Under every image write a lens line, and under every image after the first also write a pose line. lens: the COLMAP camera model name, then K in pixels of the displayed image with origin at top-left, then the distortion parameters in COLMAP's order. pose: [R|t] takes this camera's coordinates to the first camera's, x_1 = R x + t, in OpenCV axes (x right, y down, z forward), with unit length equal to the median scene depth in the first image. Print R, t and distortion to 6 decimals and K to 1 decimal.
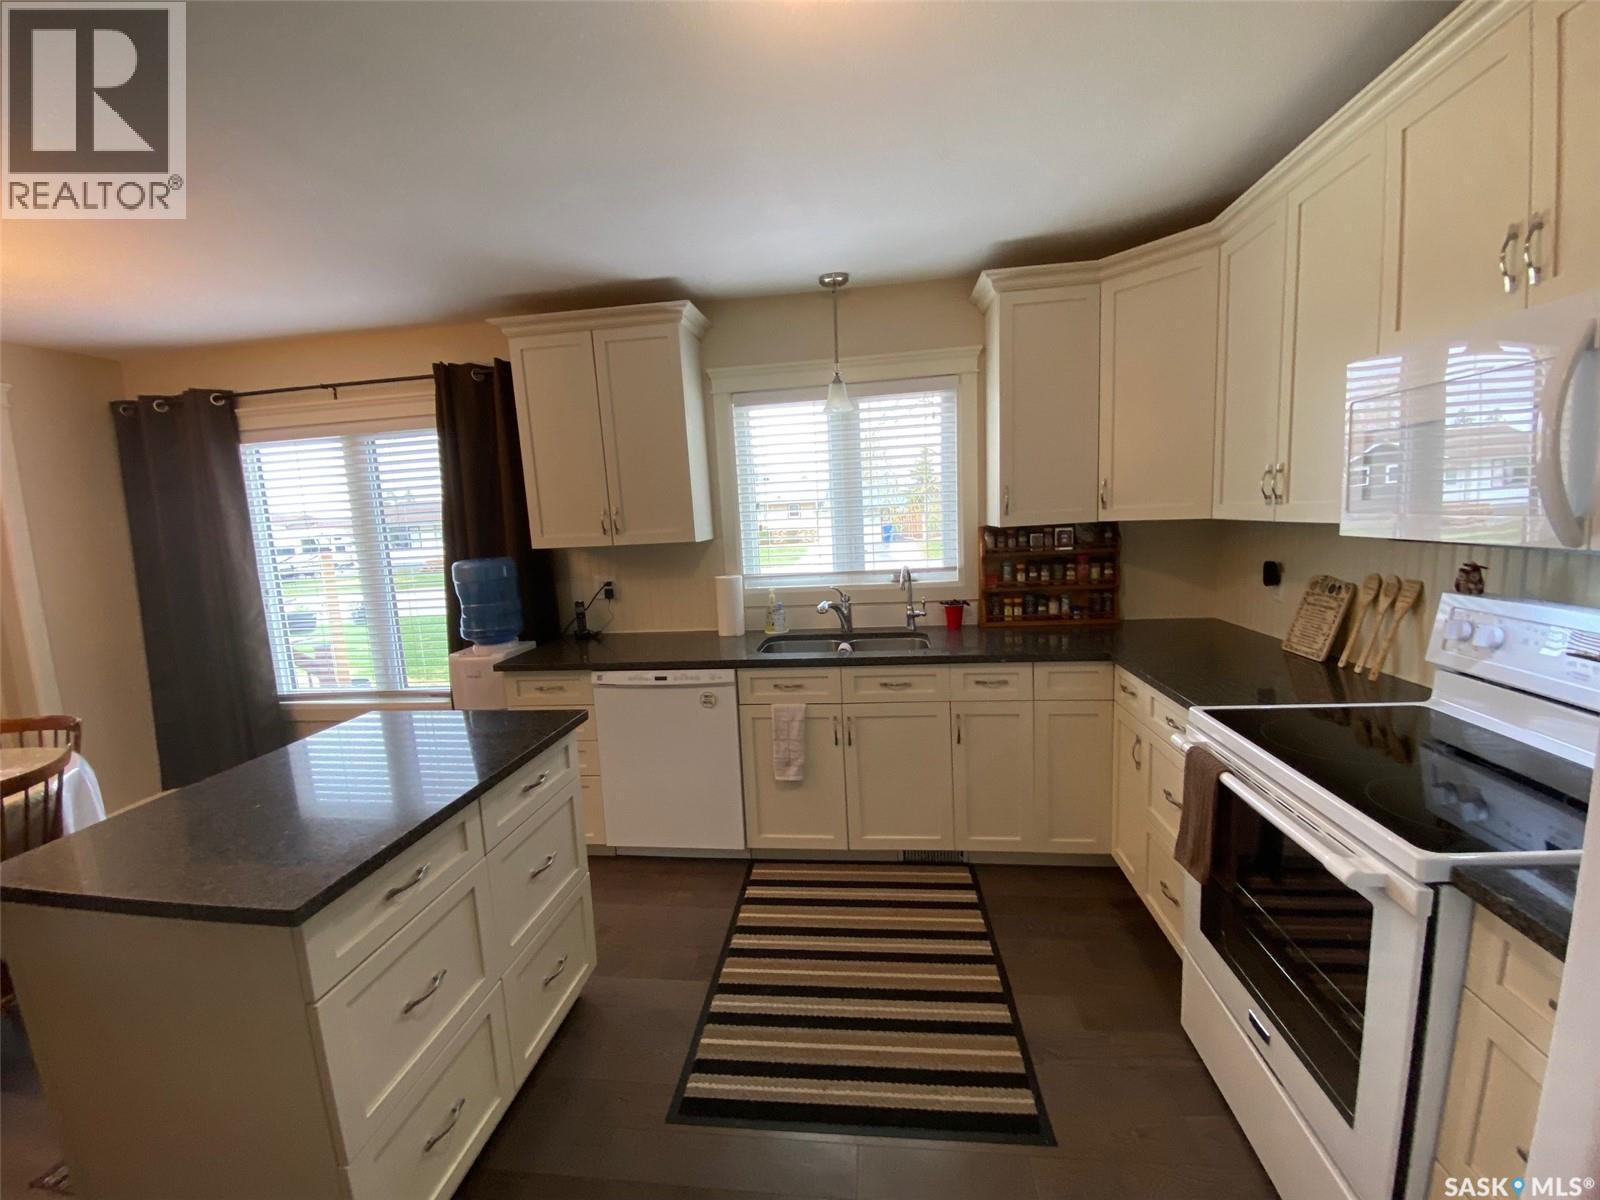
lens RADIAL K [[678.8, 0, 807.4], [0, 678.8, 600.0], [0, 0, 1]] dist [0.010363, -0.004171]
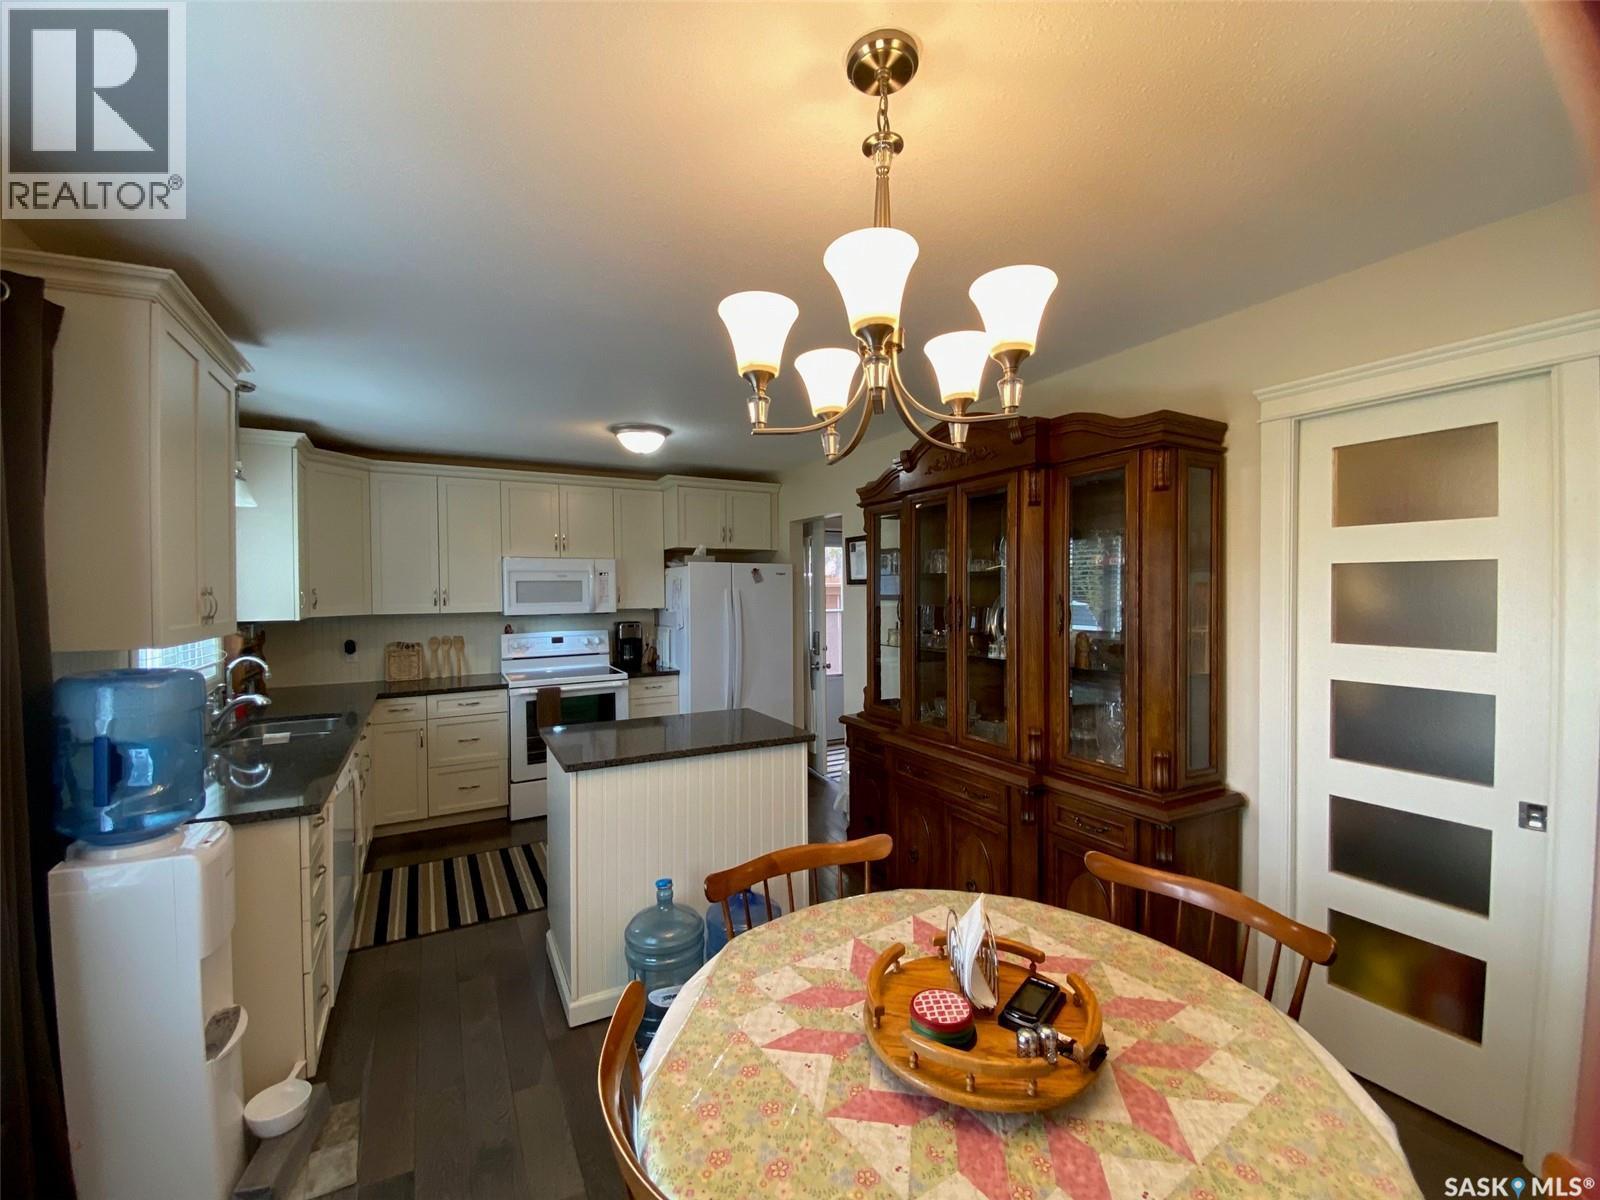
lens RADIAL K [[678.8, 0, 808.9], [0, 678.8, 598.8], [0, 0, 1]] dist [0.010363, -0.004171]
pose [[-0.612957, 0.043184, 0.788935, -1.308566], [0.141059, 0.988445, 0.055491, -0.082380], [-0.777422, 0.145299, -0.611966, 1.007457]]
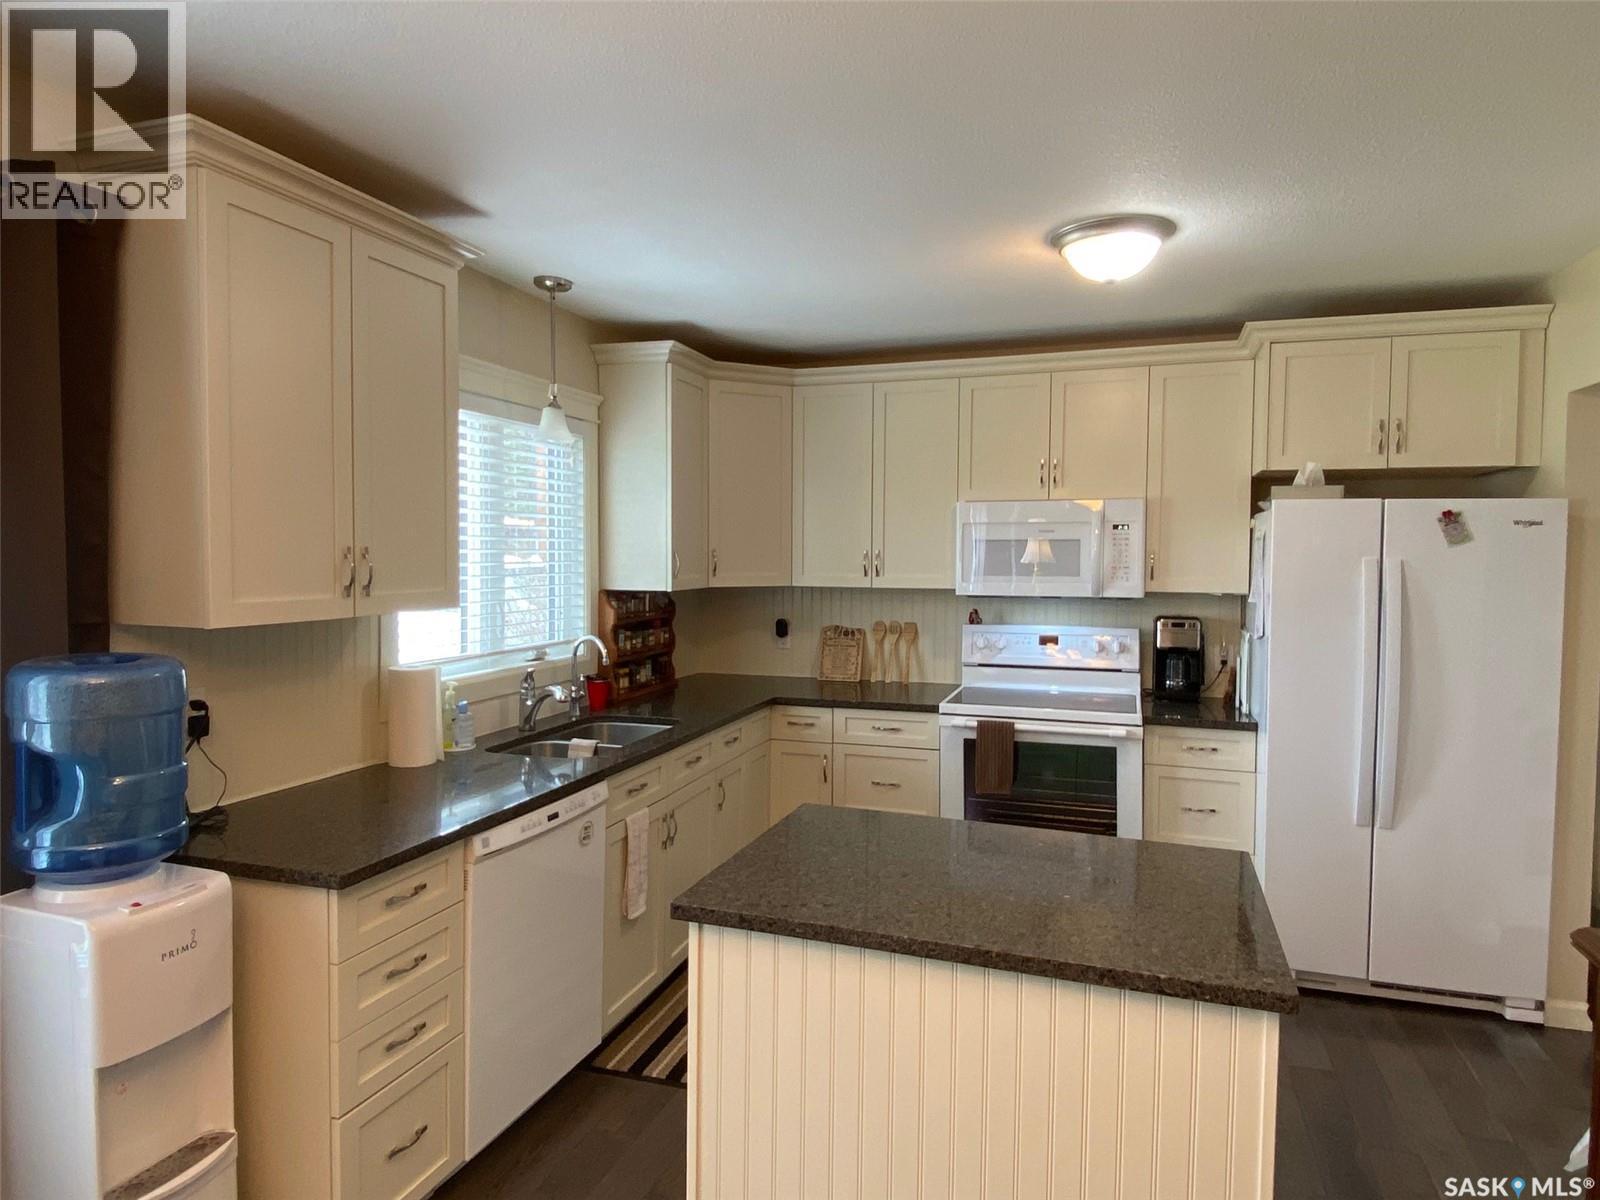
lens RADIAL K [[972.0, 0, 798.5], [0, 972.0, 590.2], [0, 0, 1]] dist [0.016794, -0.011936]
pose [[0.174534, 0.013750, 0.984555, -1.041546], [0.114124, 0.992881, -0.034097, -0.038857], [-0.978015, 0.118313, 0.171722, 0.559262]]
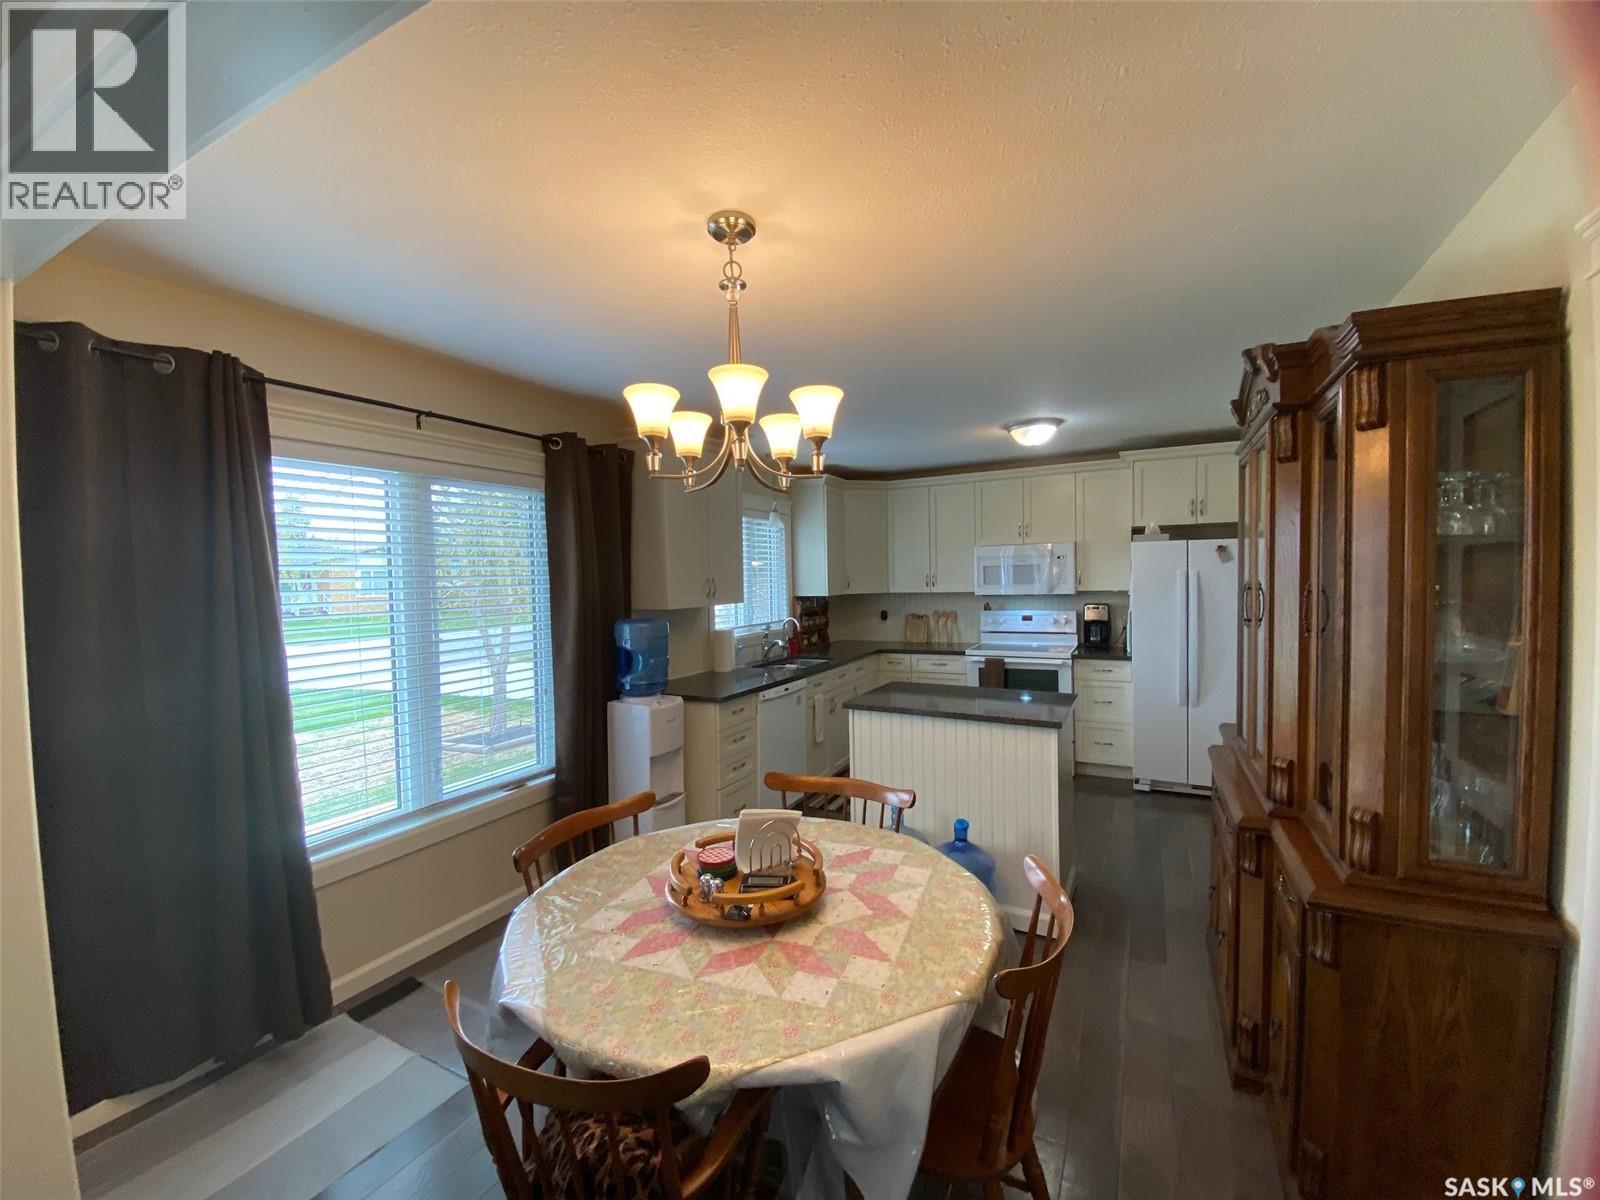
lens RADIAL K [[678.8, 0, 791.1], [0, 678.8, 594.6], [0, 0, 1]] dist [0.010363, -0.004171]
pose [[0.327219, 0.020330, 0.944730, -1.586243], [0.127691, 0.989647, -0.065524, 0.004644], [-0.936281, 0.142075, 0.321235, 0.446998]]
